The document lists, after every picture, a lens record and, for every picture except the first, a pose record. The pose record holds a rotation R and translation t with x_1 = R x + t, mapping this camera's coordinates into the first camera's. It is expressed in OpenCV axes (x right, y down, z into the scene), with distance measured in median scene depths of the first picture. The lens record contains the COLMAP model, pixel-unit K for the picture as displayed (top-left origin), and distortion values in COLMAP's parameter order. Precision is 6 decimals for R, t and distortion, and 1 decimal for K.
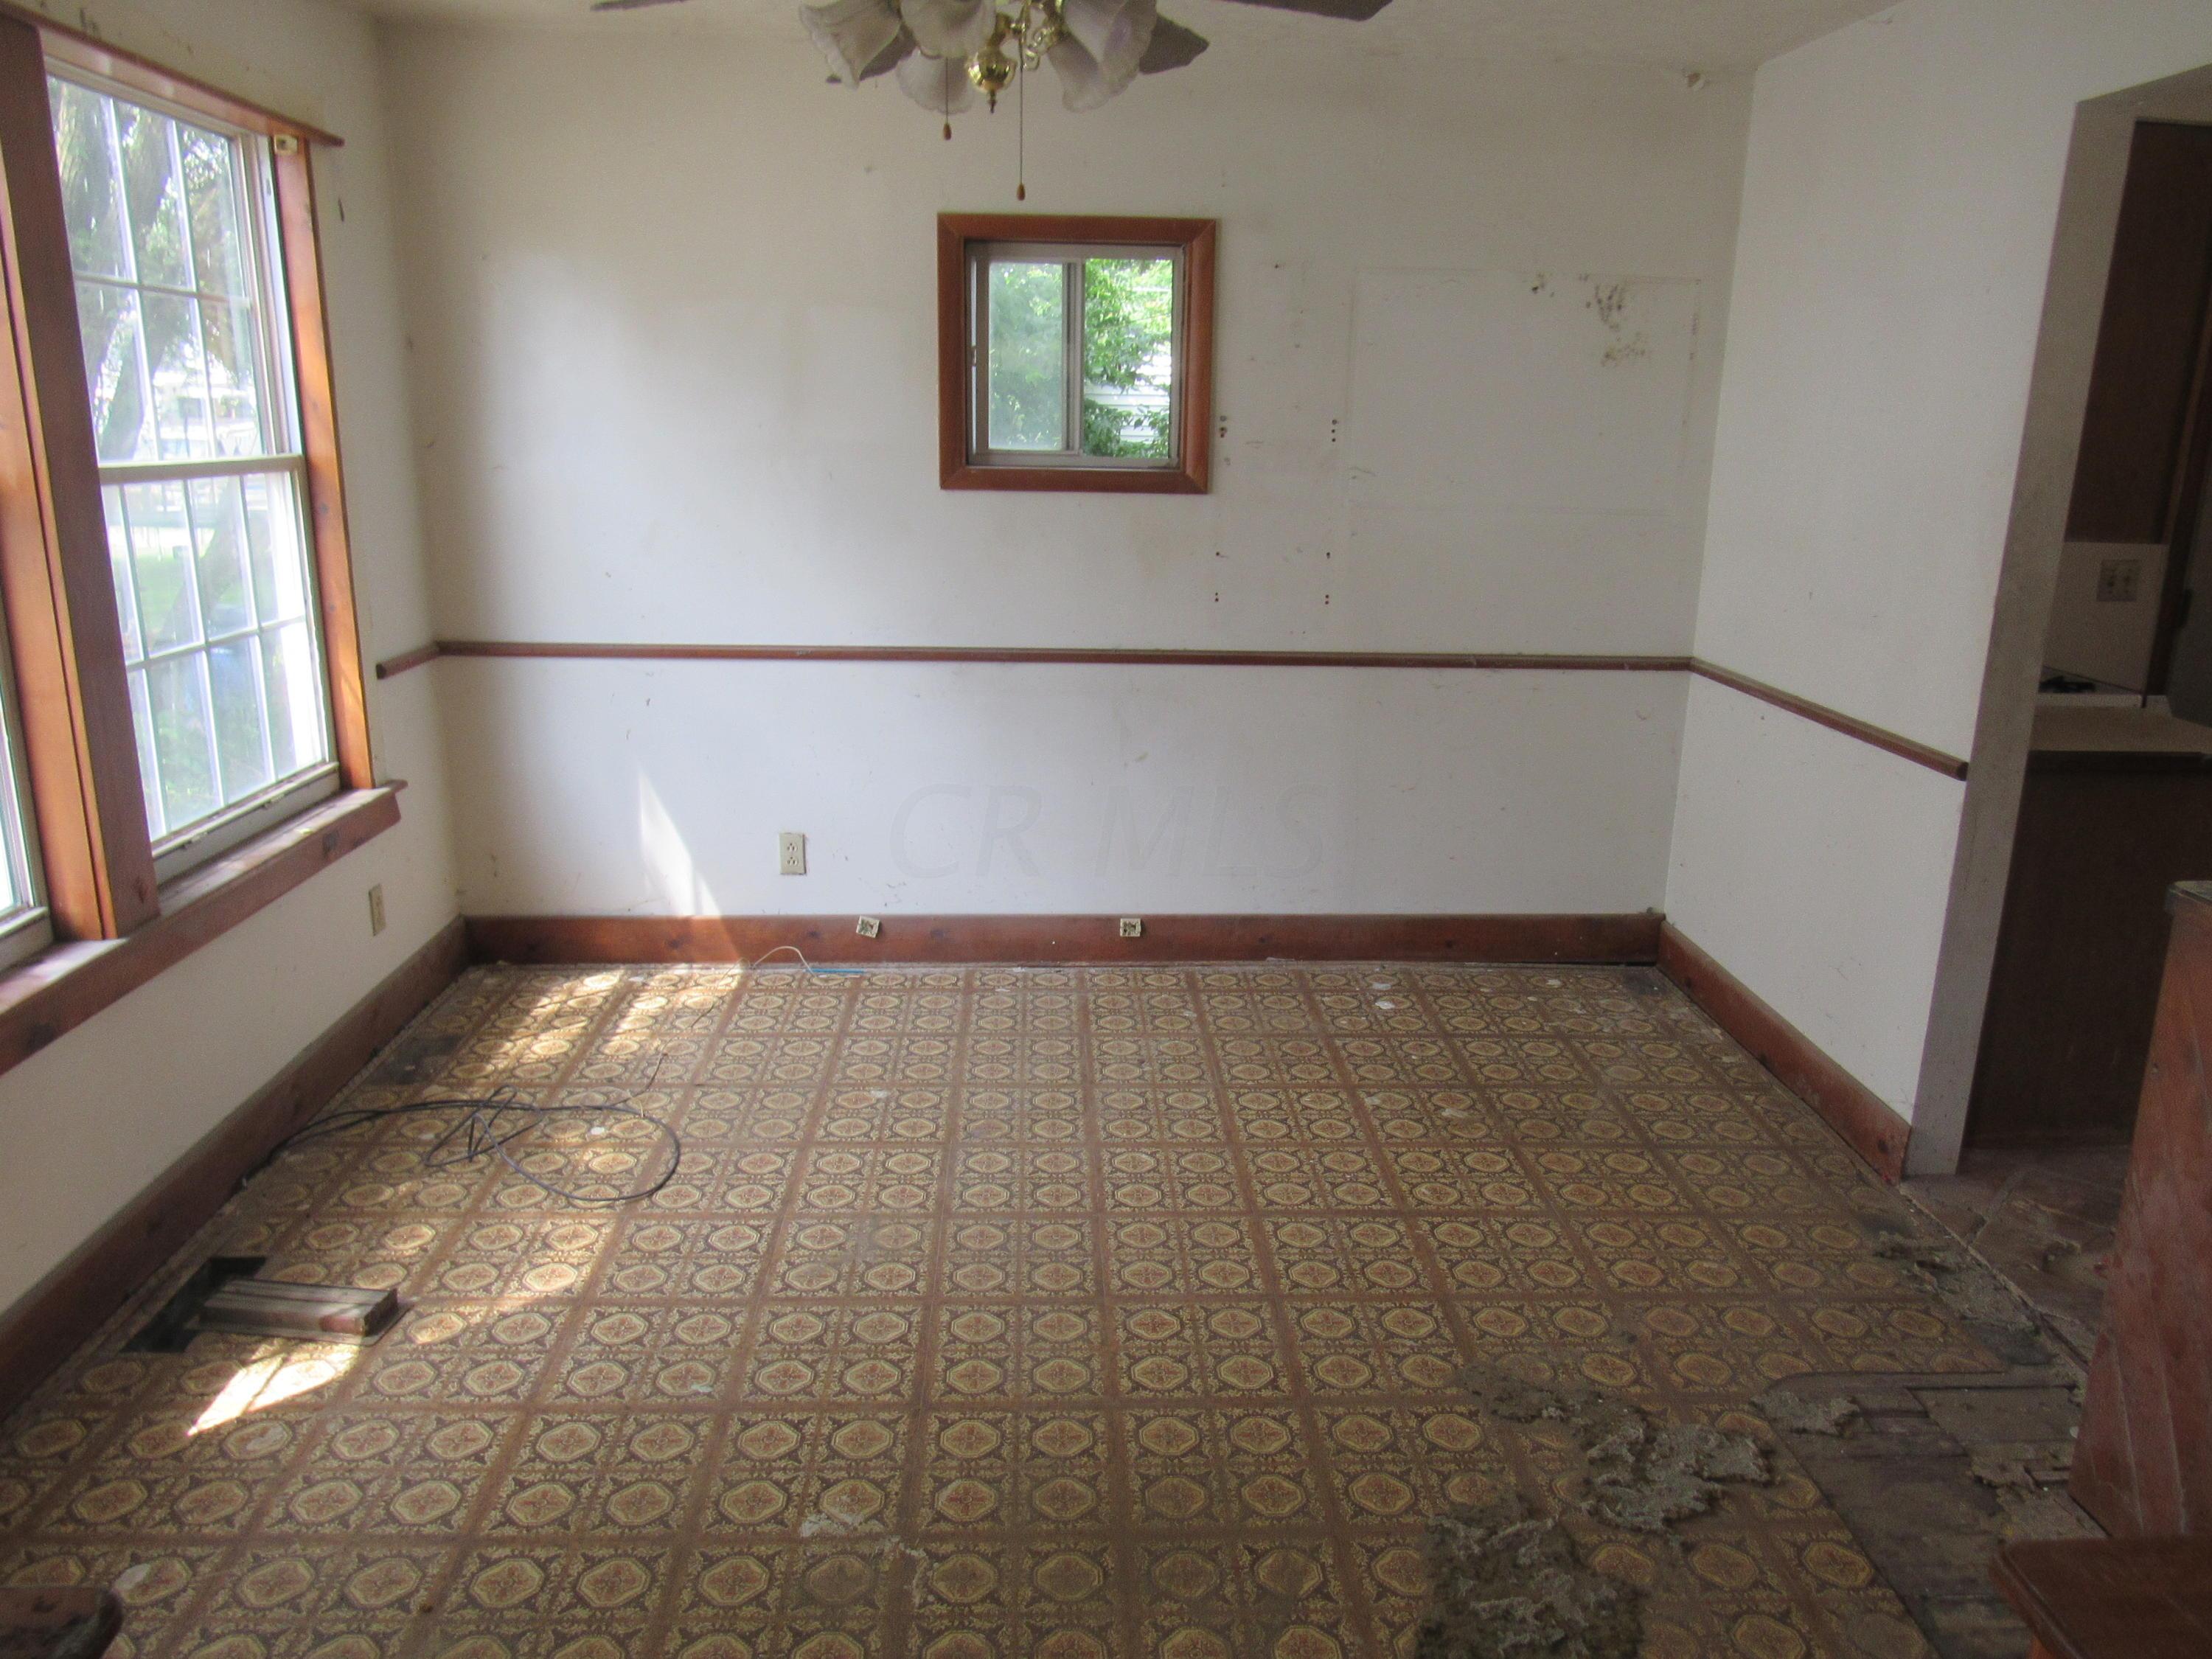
lens RADIAL K [[1587.9, 0, 1106.0], [0, 1587.9, 829.5], [0, 0, 1]] dist [0.012207, -0.023085]
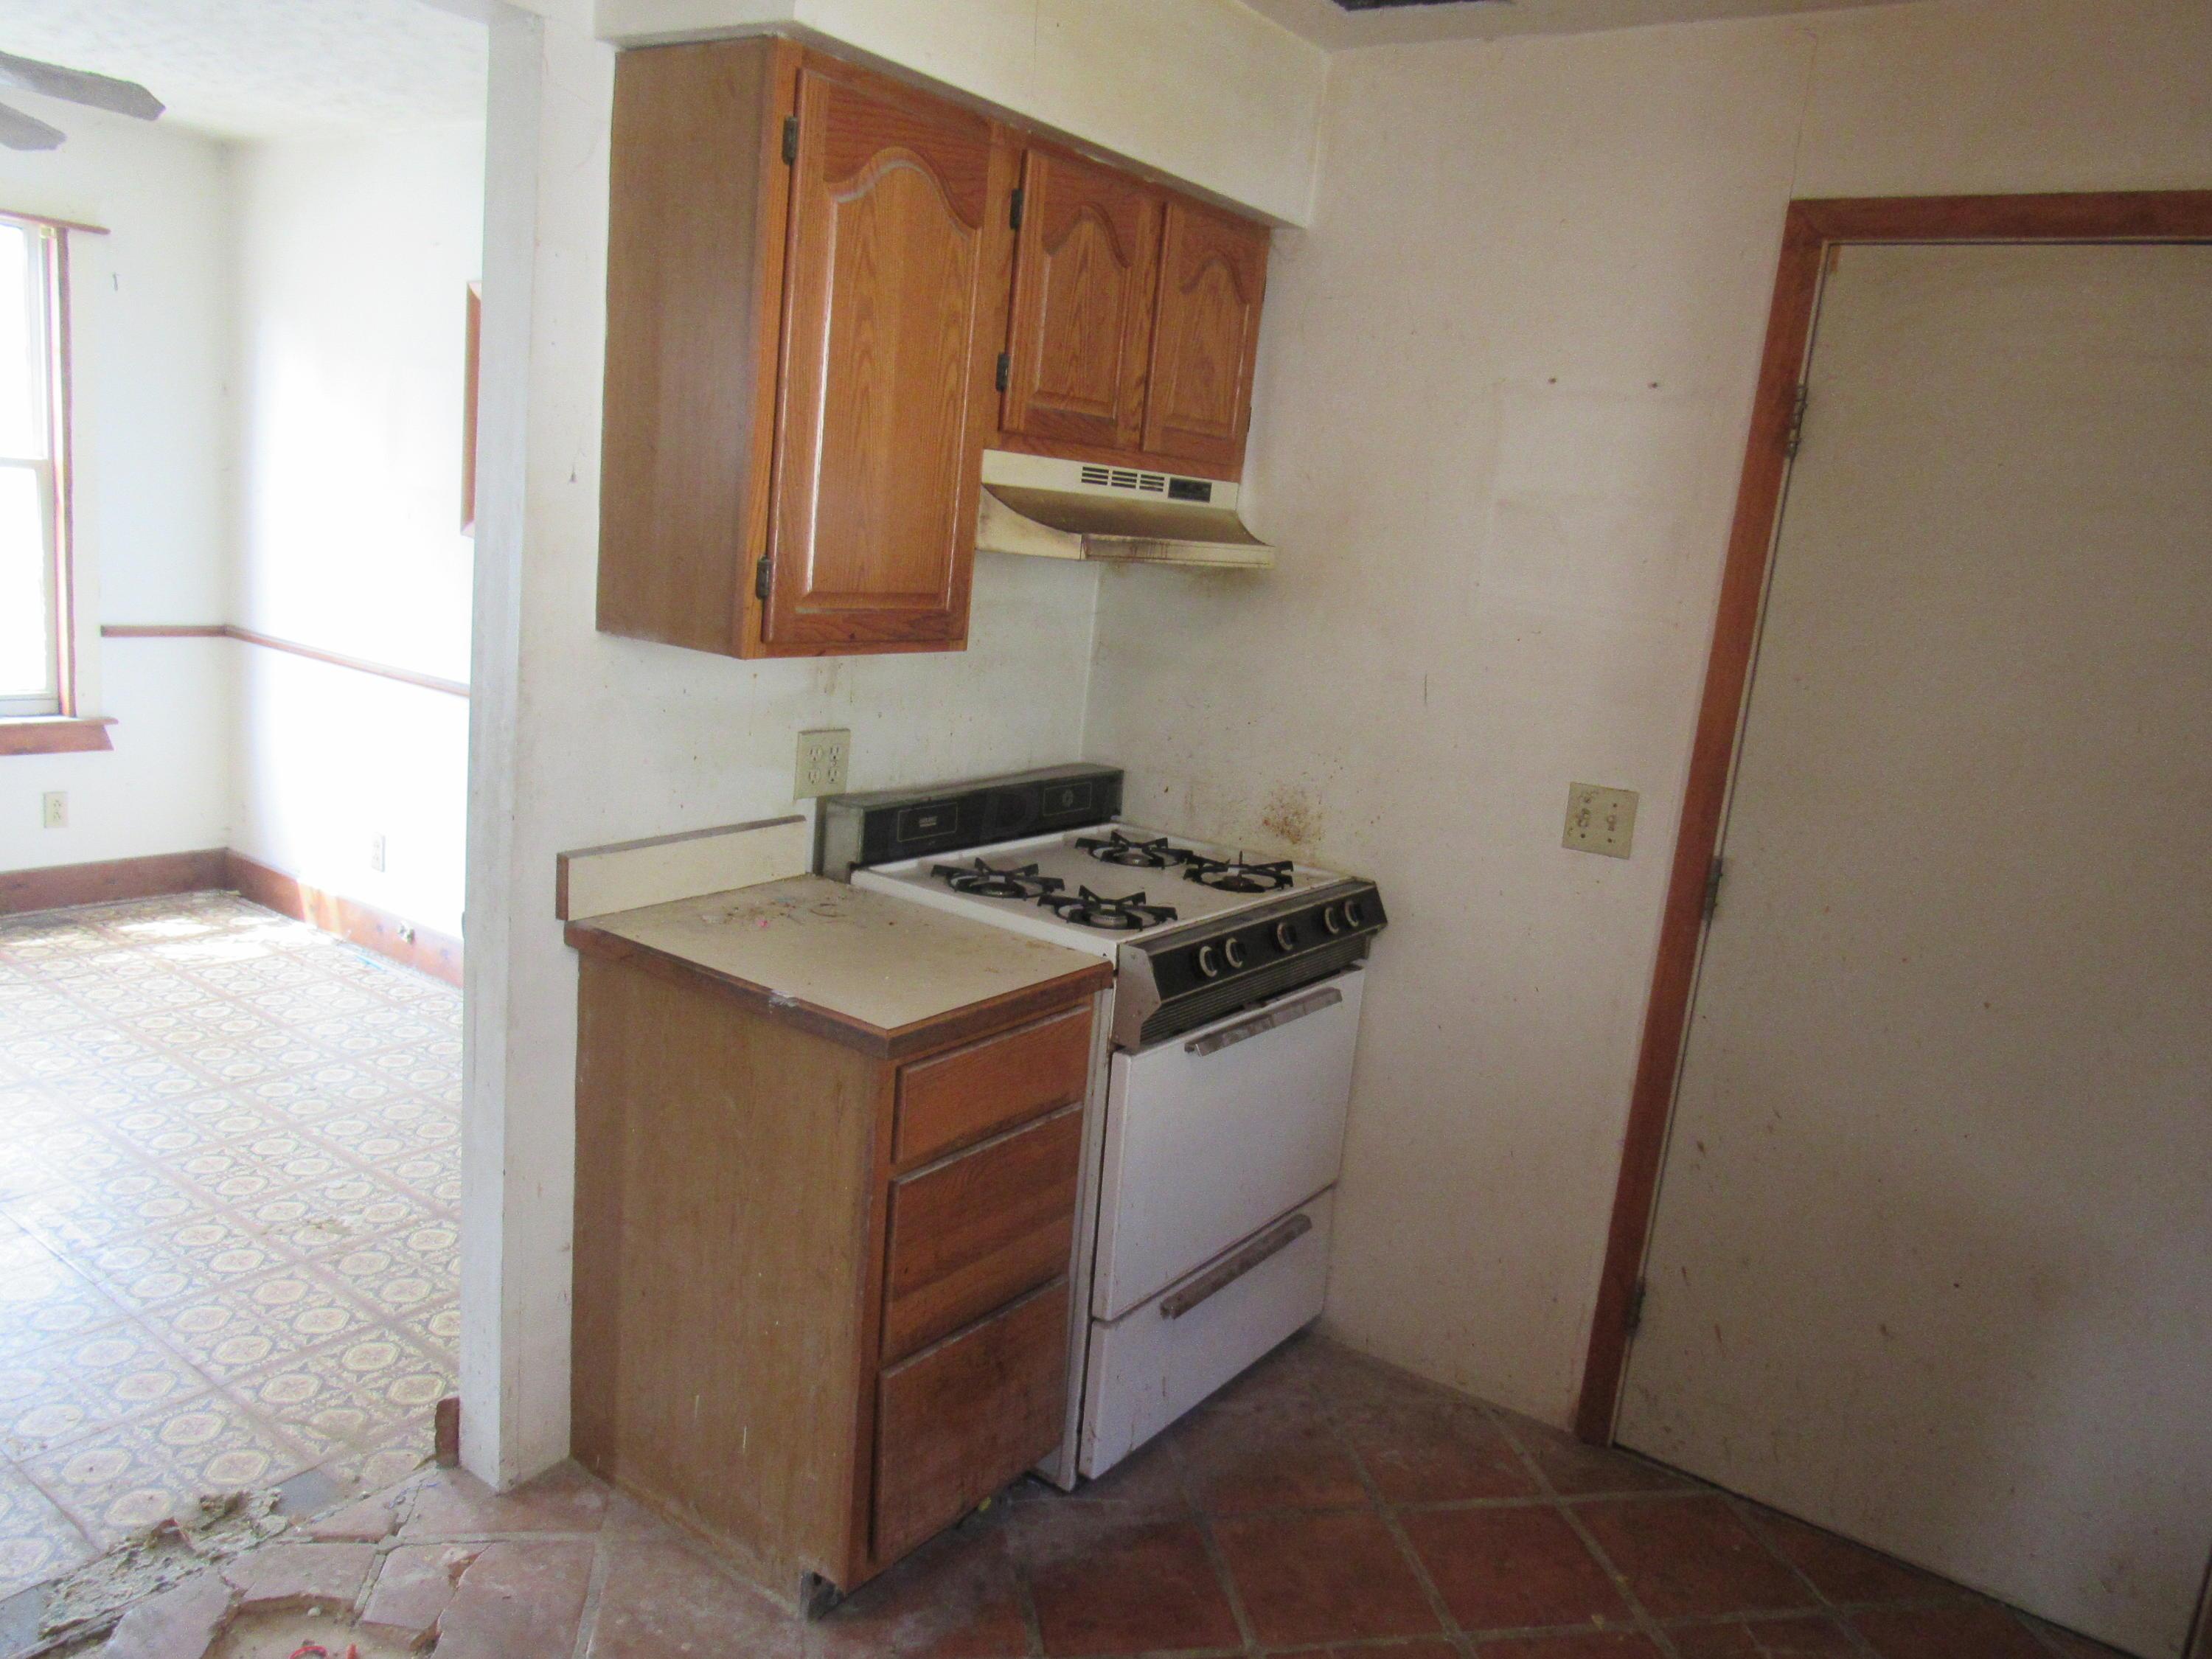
lens RADIAL K [[1587.9, 0, 1106.0], [0, 1587.9, 829.5], [0, 0, 1]] dist [0.012207, -0.023085]
pose [[0.778949, 0.176393, -0.601767, 0.888740], [-0.239017, 0.970697, -0.024856, -0.095724], [0.579749, 0.163194, 0.798285, 0.424549]]
